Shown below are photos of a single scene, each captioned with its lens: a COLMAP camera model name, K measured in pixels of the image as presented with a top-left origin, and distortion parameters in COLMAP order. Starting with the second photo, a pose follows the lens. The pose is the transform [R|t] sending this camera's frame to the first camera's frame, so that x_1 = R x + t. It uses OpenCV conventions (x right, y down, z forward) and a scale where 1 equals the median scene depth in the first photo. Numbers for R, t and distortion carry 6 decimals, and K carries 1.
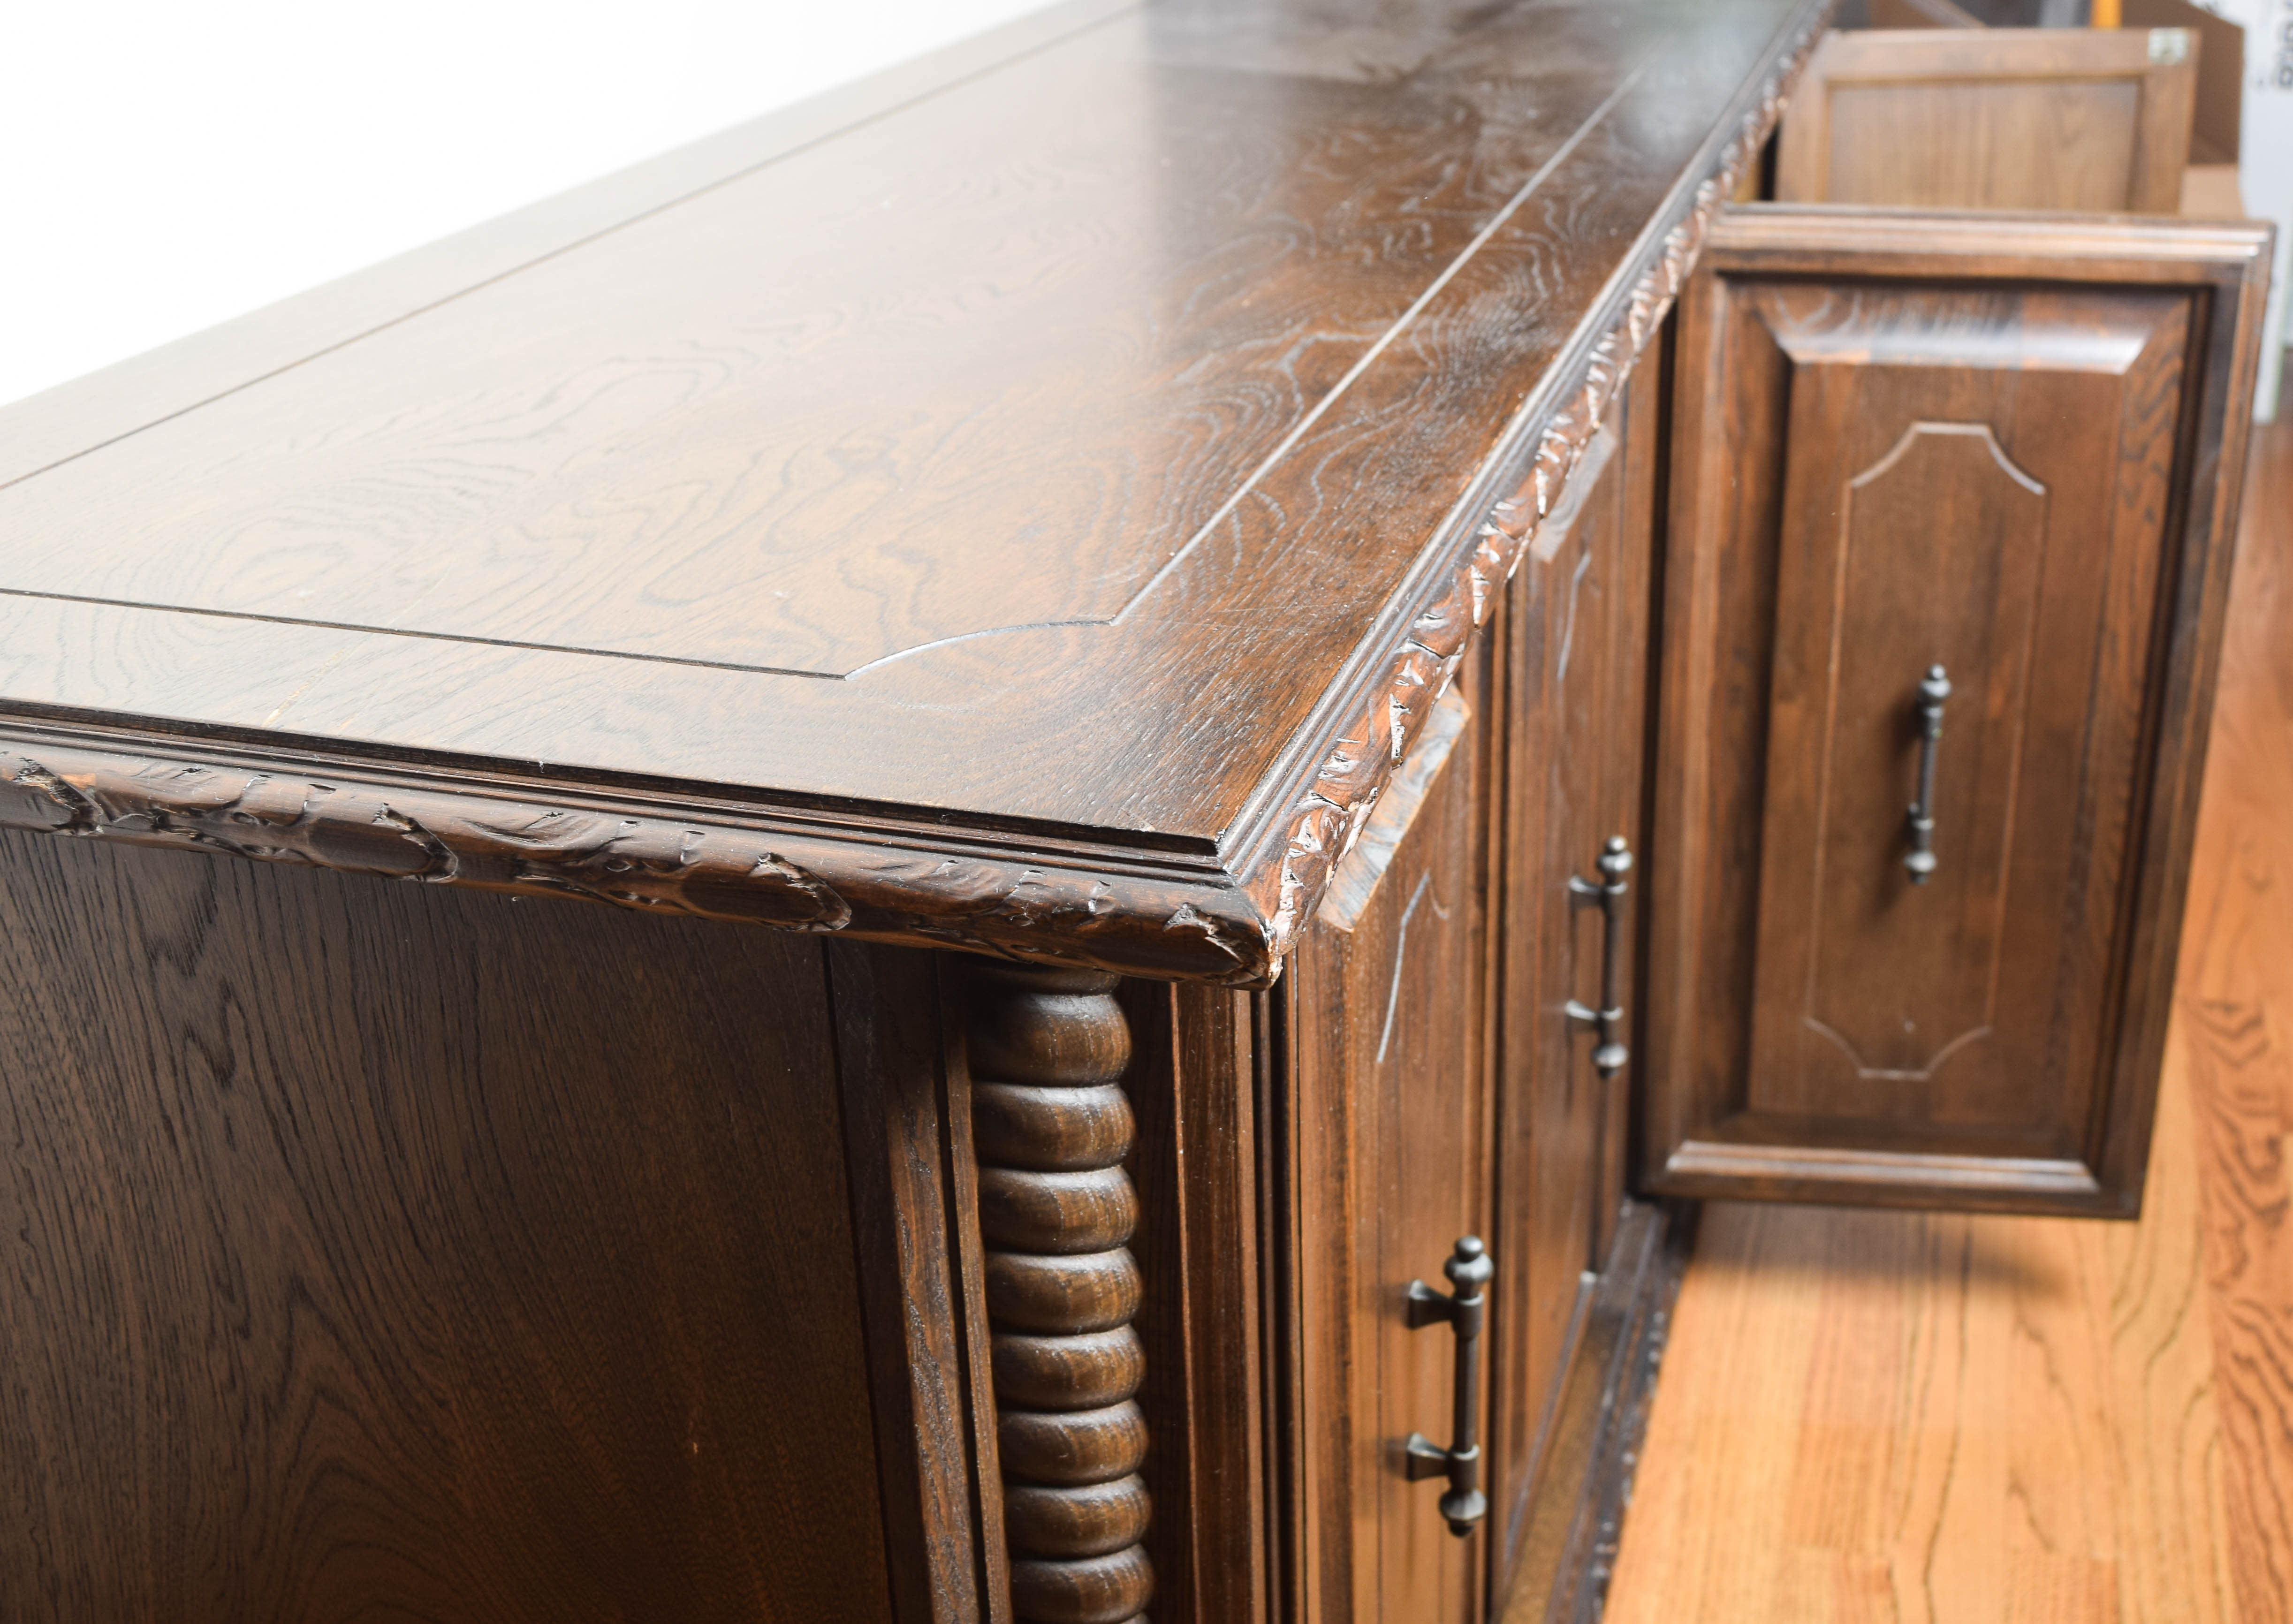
lens RADIAL K [[2507.9, 0, 1403.6], [0, 2507.9, 688.7], [0, 0, 1]] dist [-0.024664, 0.006434]
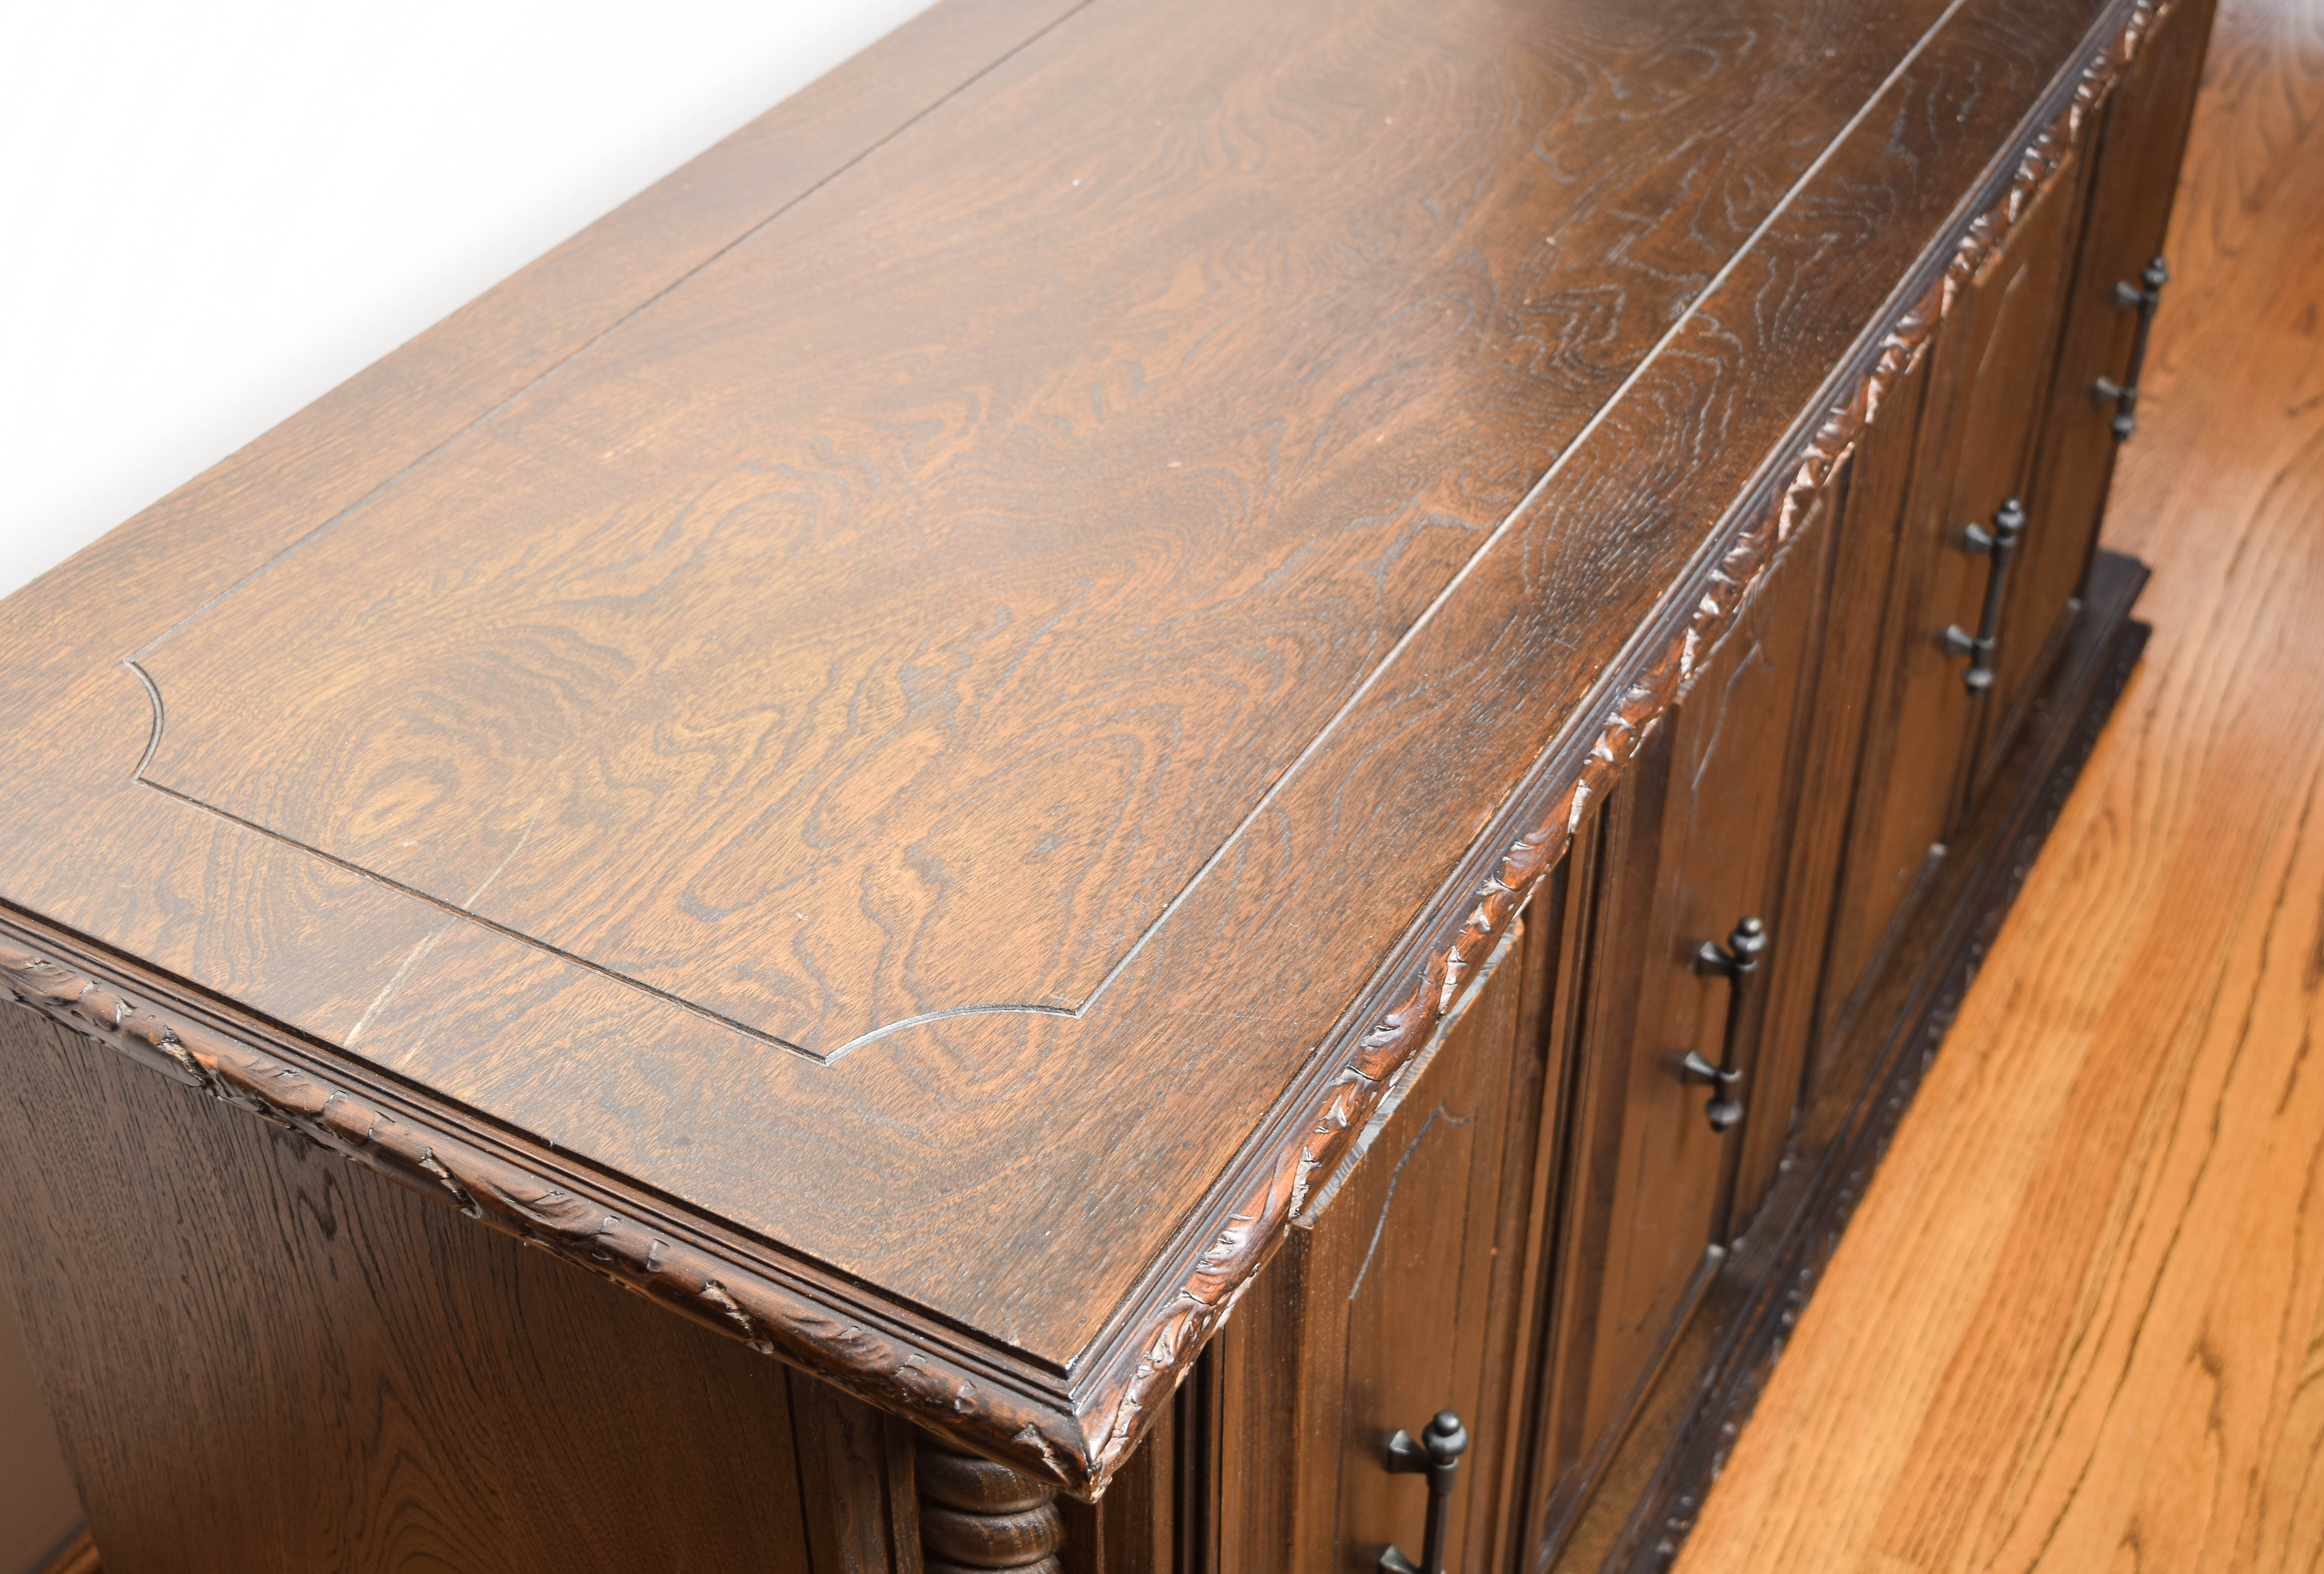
lens RADIAL K [[2923.8, 0, 1161.9], [0, 2923.8, 754.8], [0, 0, 1]] dist [-0.021031, -0.022764]
pose [[0.962524, 0.160534, -0.218578, 0.172602], [-0.102080, 0.961163, 0.256407, -0.448081], [0.251251, -0.224485, 0.941530, -0.154956]]
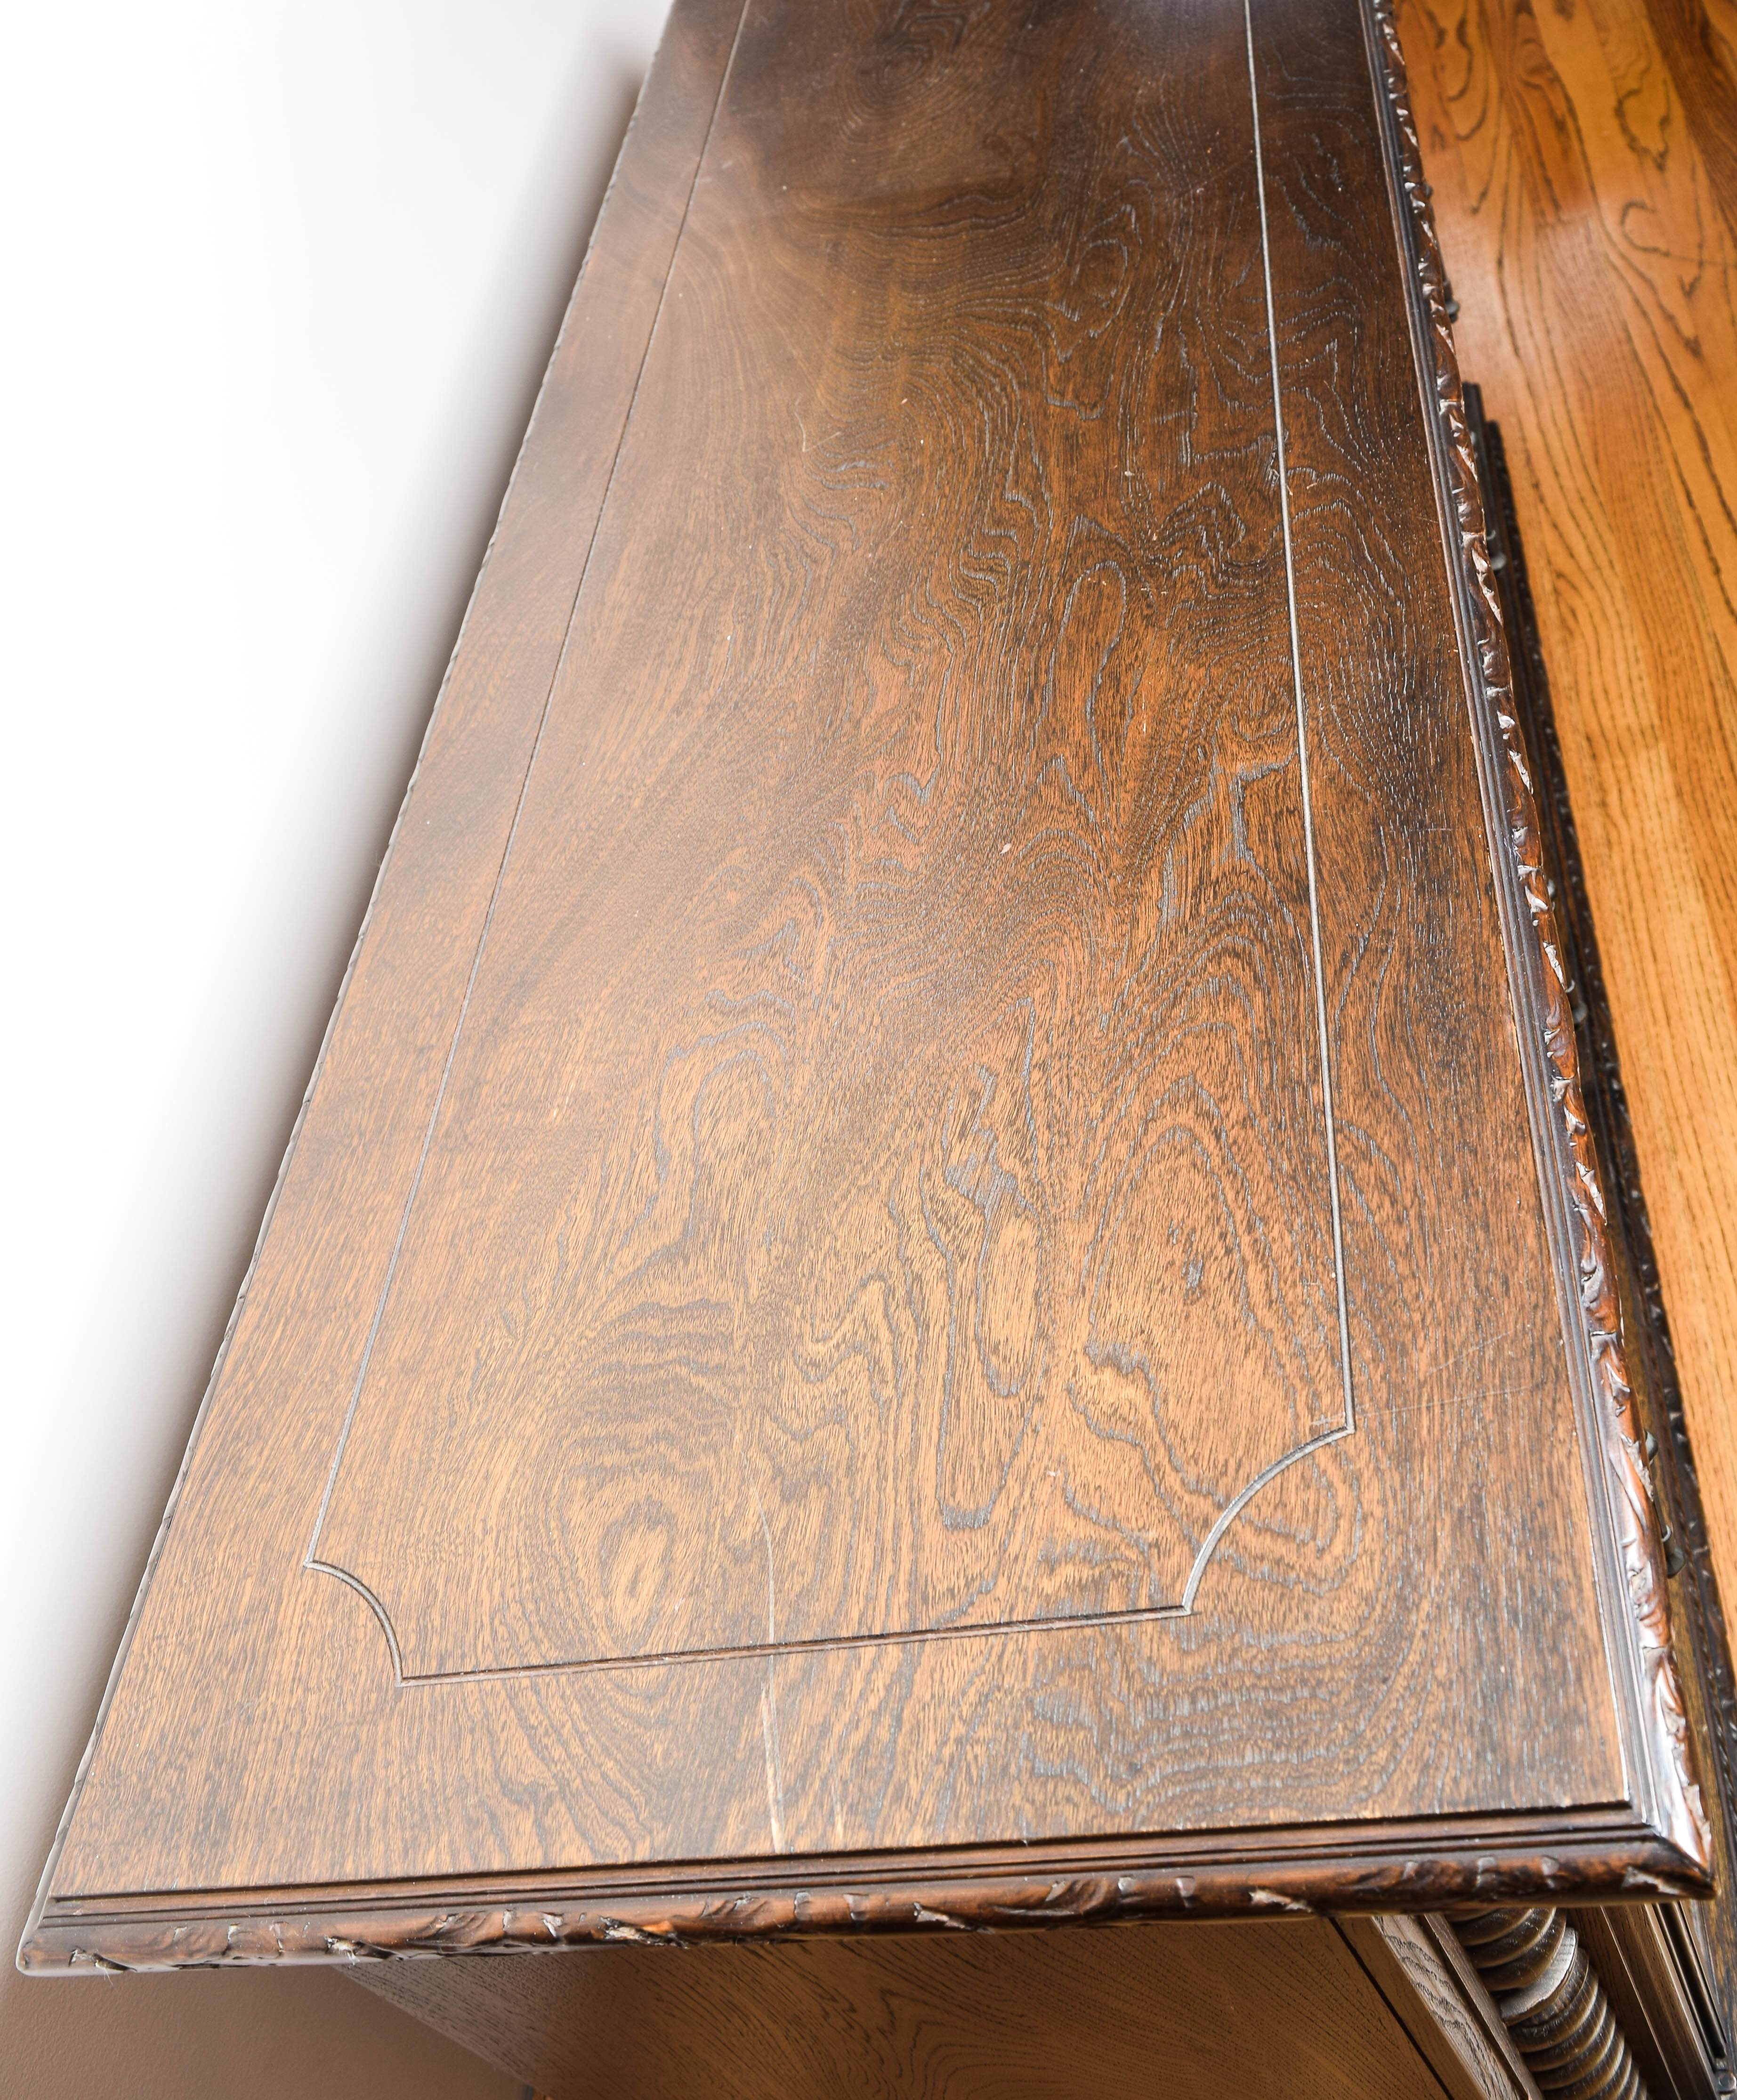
lens RADIAL K [[2161.3, 0, 928.2], [0, 2161.3, 855.9], [0, 0, 1]] dist [-0.016578, -0.002160]
pose [[0.924419, -0.360288, -0.125067, -0.074300], [0.381282, 0.865719, 0.324276, -0.623835], [-0.008560, -0.347453, 0.937658, 0.163794]]
